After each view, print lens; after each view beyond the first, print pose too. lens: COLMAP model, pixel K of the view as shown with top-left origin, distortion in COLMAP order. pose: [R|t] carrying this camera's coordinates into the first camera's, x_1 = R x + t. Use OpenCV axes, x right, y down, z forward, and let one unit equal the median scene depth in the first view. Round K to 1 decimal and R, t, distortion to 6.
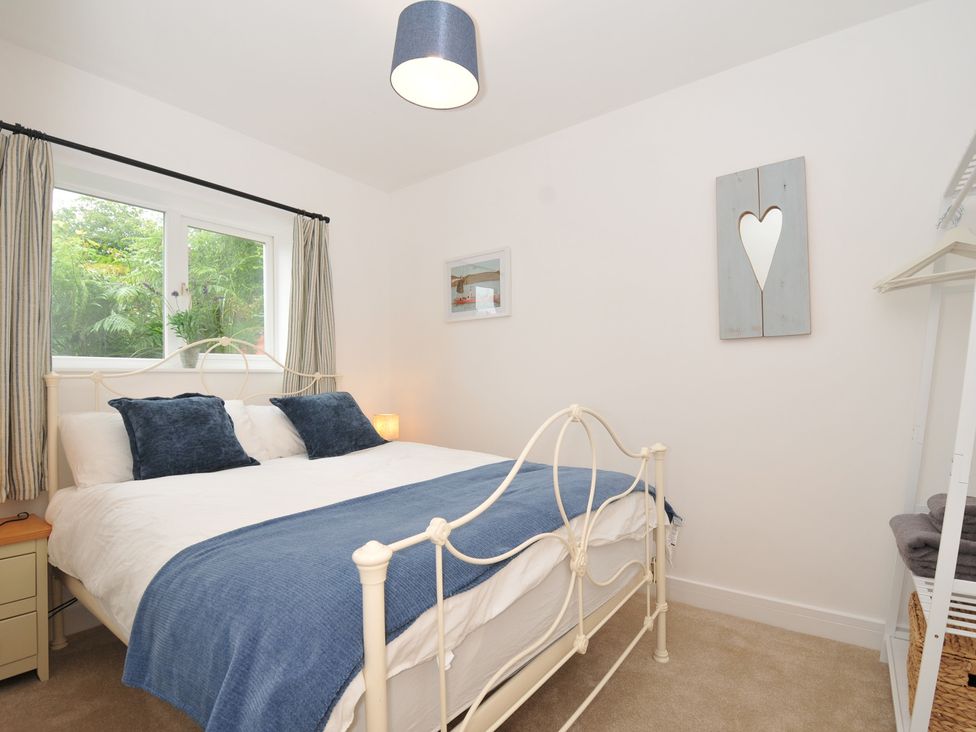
lens RADIAL K [[481.8, 0, 494.2], [0, 481.8, 370.4], [0, 0, 1]] dist [0.021373, -0.028763]
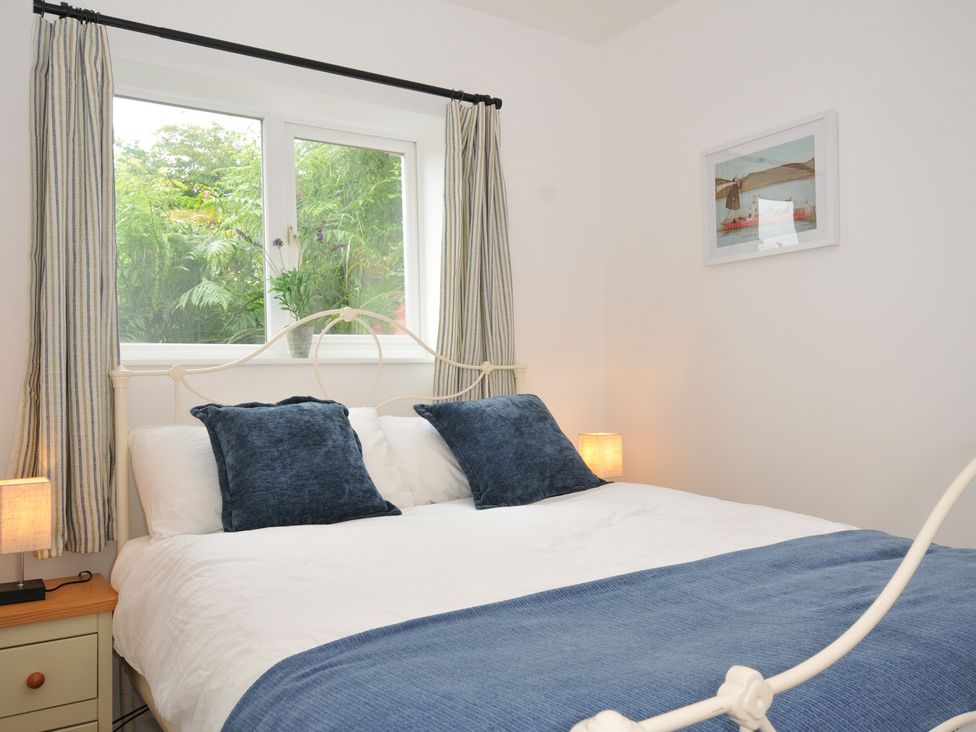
lens RADIAL K [[481.8, 0, 494.2], [0, 481.8, 370.4], [0, 0, 1]] dist [0.021373, -0.028763]
pose [[0.951210, -0.018929, -0.307963, -0.184967], [0.016755, 0.999813, -0.009701, 0.022493], [0.308089, 0.004068, 0.951349, 0.464969]]
